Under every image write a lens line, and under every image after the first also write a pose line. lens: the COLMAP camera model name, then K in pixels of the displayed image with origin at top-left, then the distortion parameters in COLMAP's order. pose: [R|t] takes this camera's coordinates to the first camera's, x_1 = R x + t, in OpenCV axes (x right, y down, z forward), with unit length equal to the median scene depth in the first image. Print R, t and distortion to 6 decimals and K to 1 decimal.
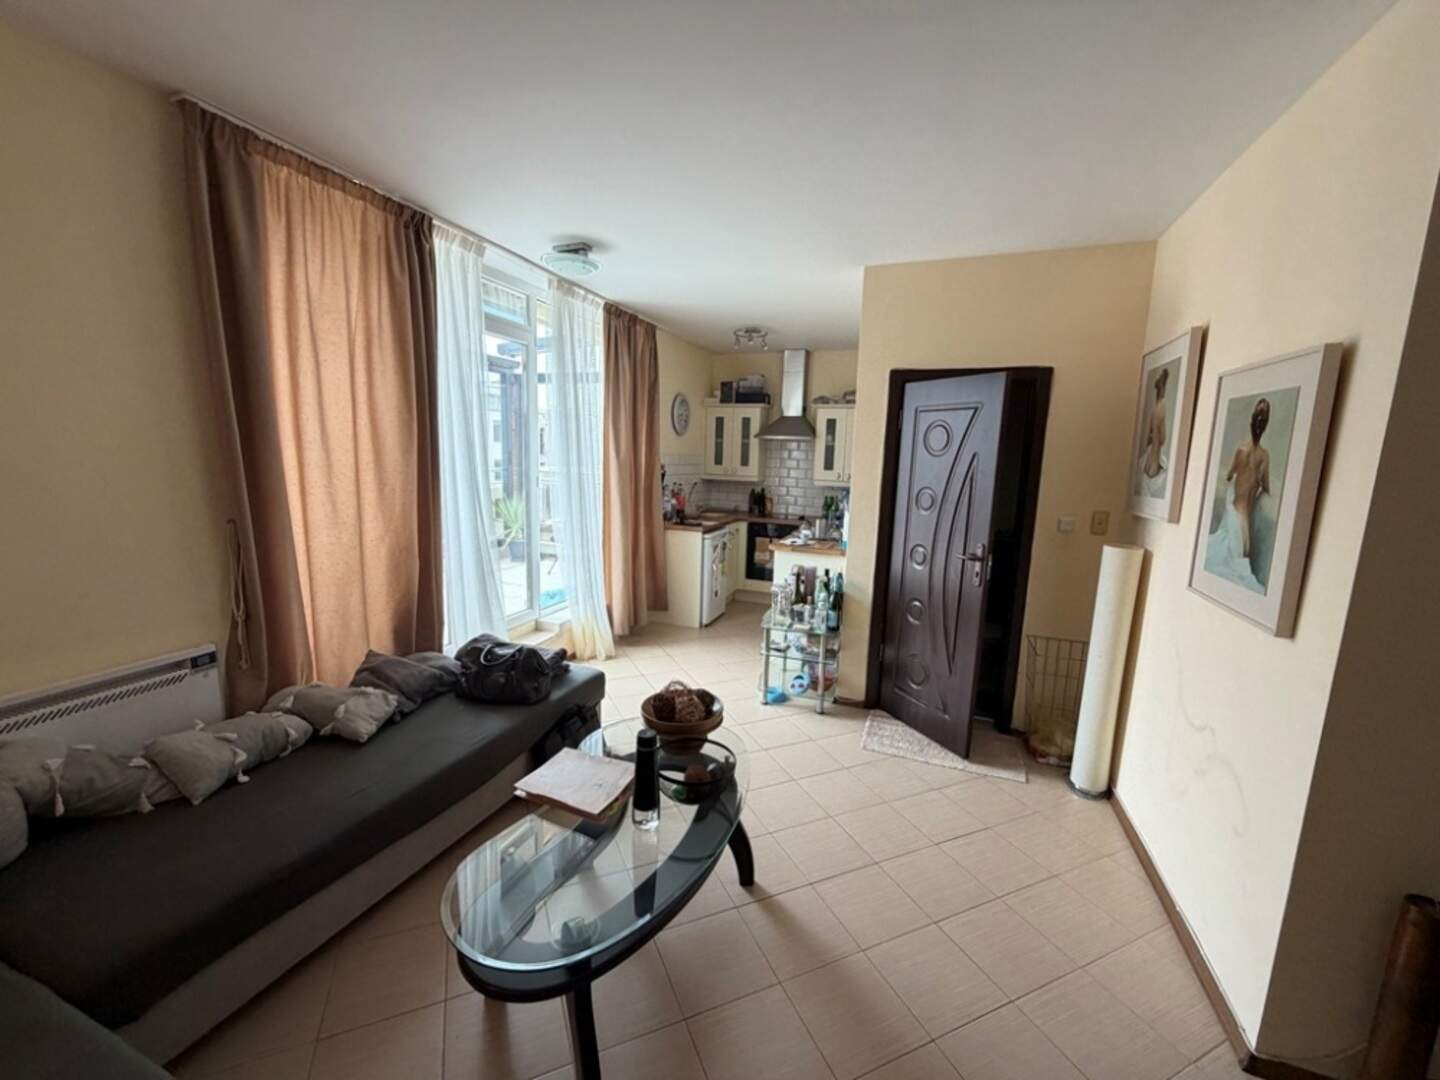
lens RADIAL K [[571.9, 0, 715.3], [0, 571.9, 538.3], [0, 0, 1]] dist [0.000114, -0.000075]
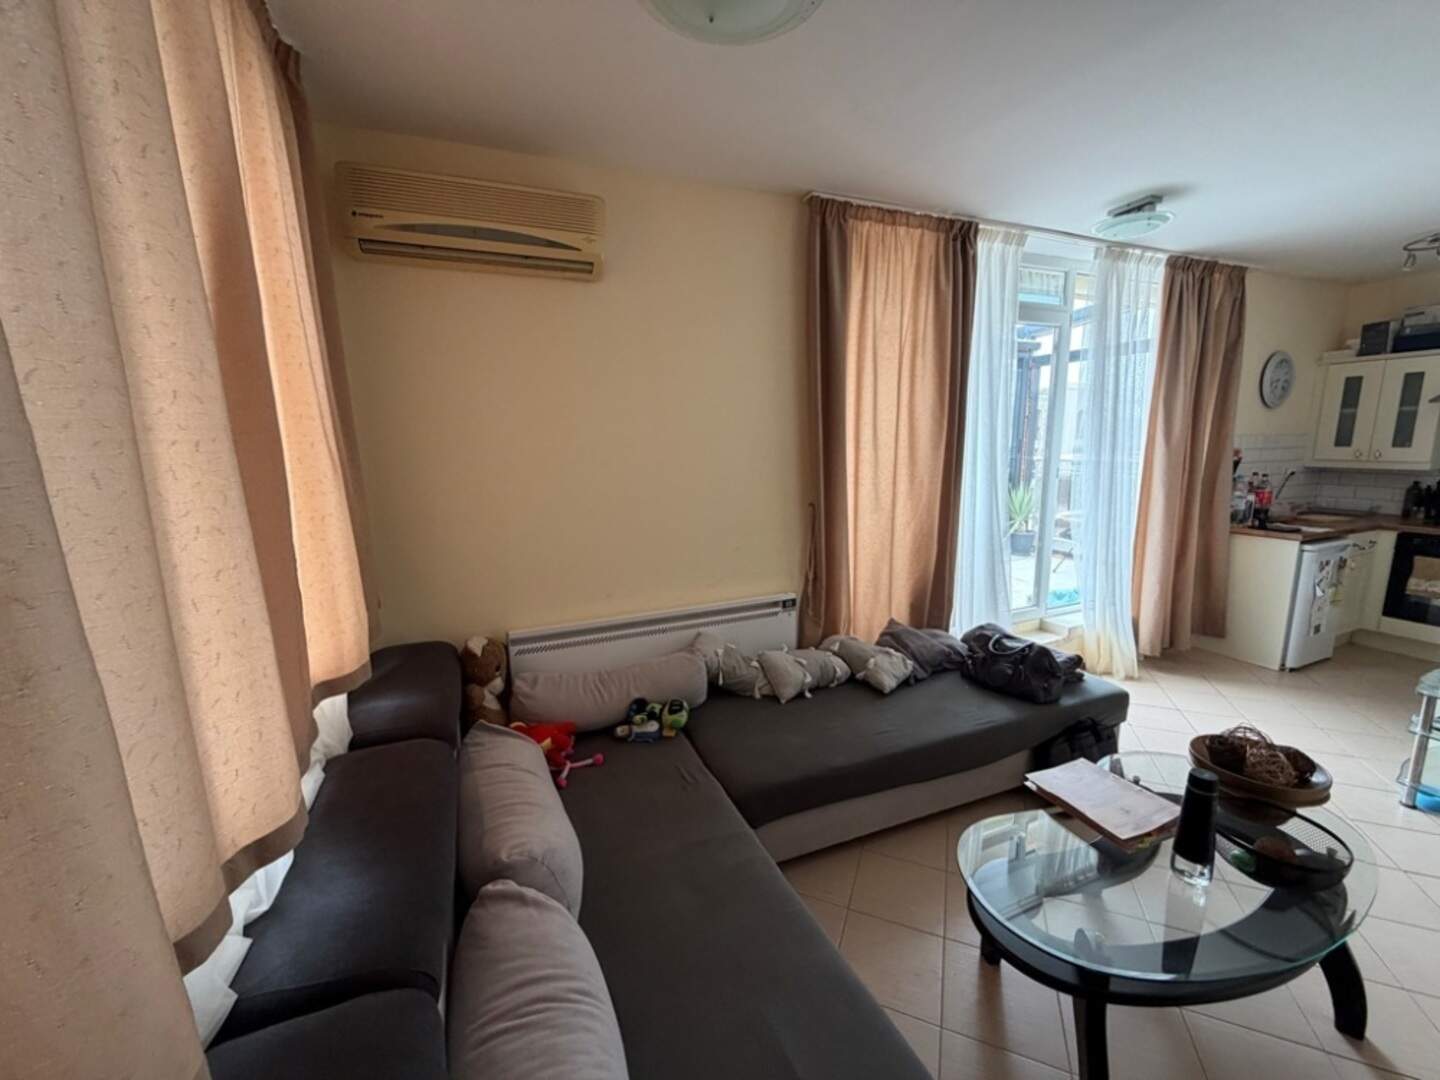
lens RADIAL K [[571.9, 0, 715.3], [0, 571.9, 538.3], [0, 0, 1]] dist [0.000114, -0.000075]
pose [[0.687931, 0.082611, -0.721060, -0.022244], [-0.067348, 0.996480, 0.049912, -0.001703], [0.722645, 0.014226, 0.691073, -0.075386]]
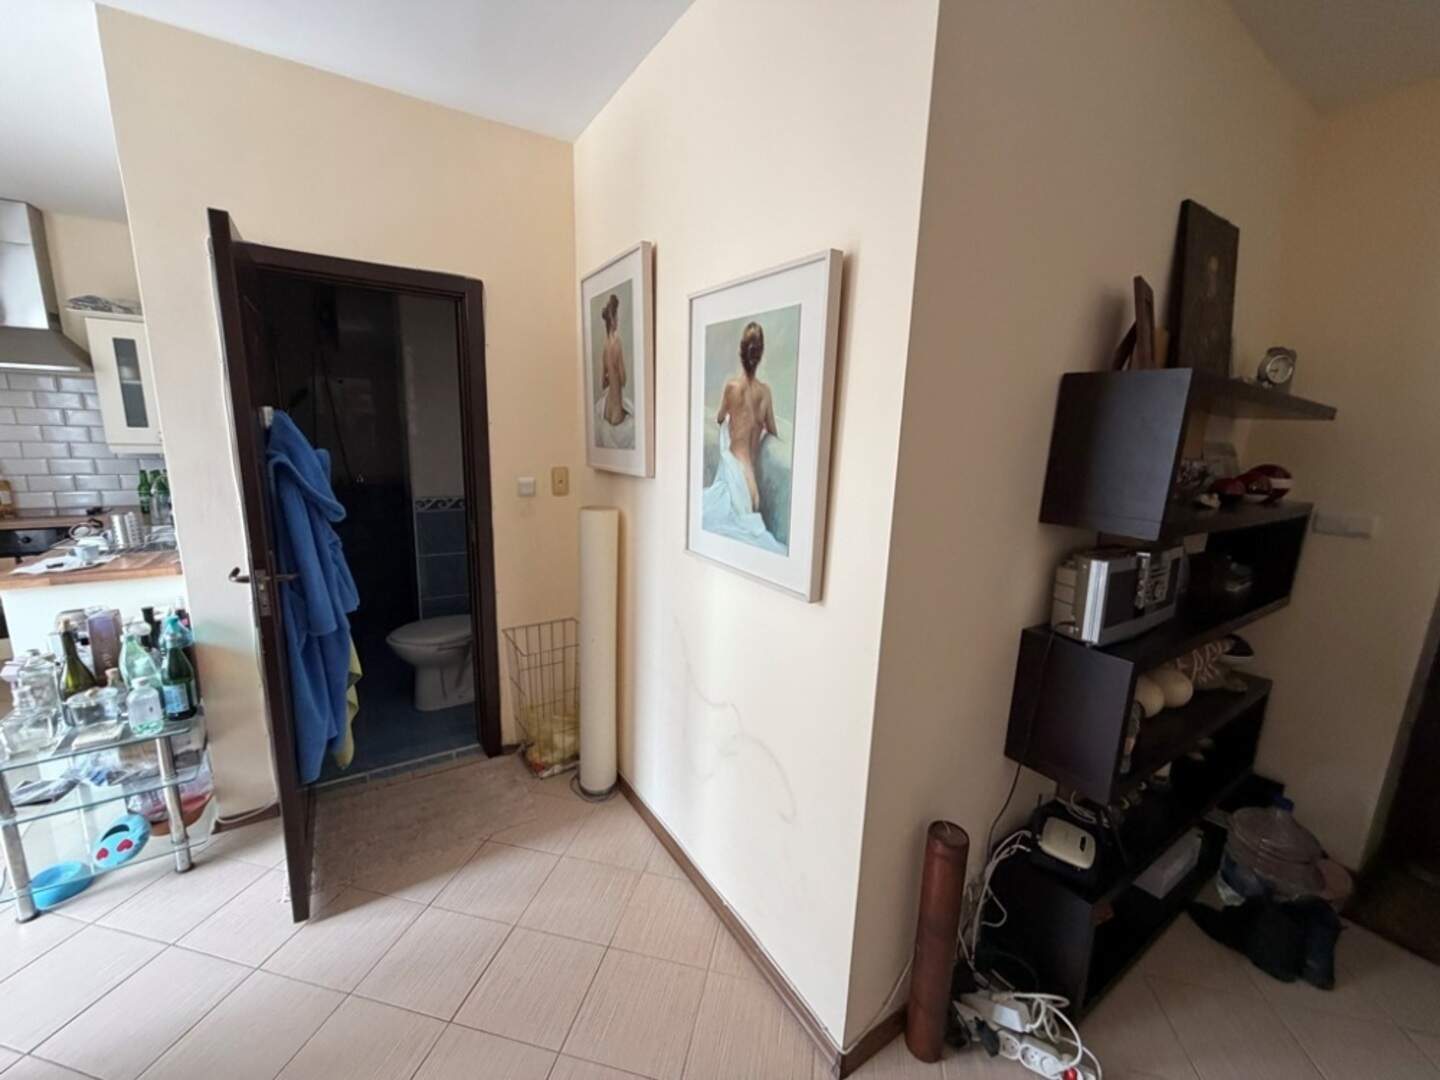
lens RADIAL K [[571.9, 0, 715.3], [0, 571.9, 538.3], [0, 0, 1]] dist [0.000114, -0.000075]
pose [[0.588773, -0.165073, 0.791263, 0.144849], [0.109375, 0.986191, 0.124353, -0.029235], [-0.800864, 0.013329, 0.598697, 0.375164]]
